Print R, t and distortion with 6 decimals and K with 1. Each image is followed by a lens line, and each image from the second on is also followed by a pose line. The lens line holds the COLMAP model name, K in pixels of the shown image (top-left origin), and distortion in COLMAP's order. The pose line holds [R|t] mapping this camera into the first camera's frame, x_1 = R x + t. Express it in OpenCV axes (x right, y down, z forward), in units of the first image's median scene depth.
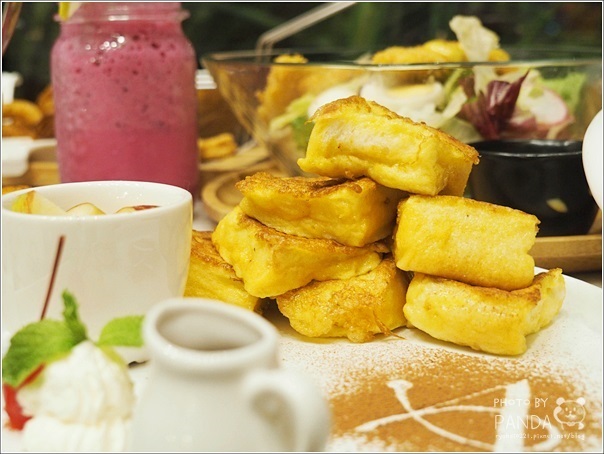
lens RADIAL K [[861.3, 0, 302.0], [0, 861.3, 227.0], [0, 0, 1]] dist [-0.075388, 0.048478]
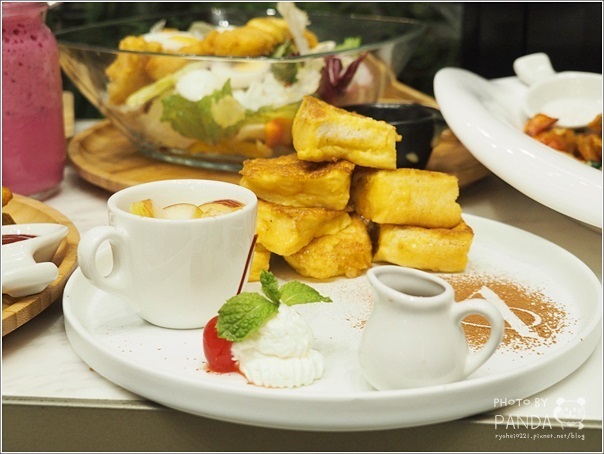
lens RADIAL K [[861.3, 0, 302.0], [0, 861.3, 227.0], [0, 0, 1]] dist [-0.075388, 0.048478]
pose [[0.913801, -0.123595, 0.386901, -0.546024], [0.087336, 0.990086, 0.110008, -0.110958], [-0.396662, -0.066735, 0.915536, -0.257005]]
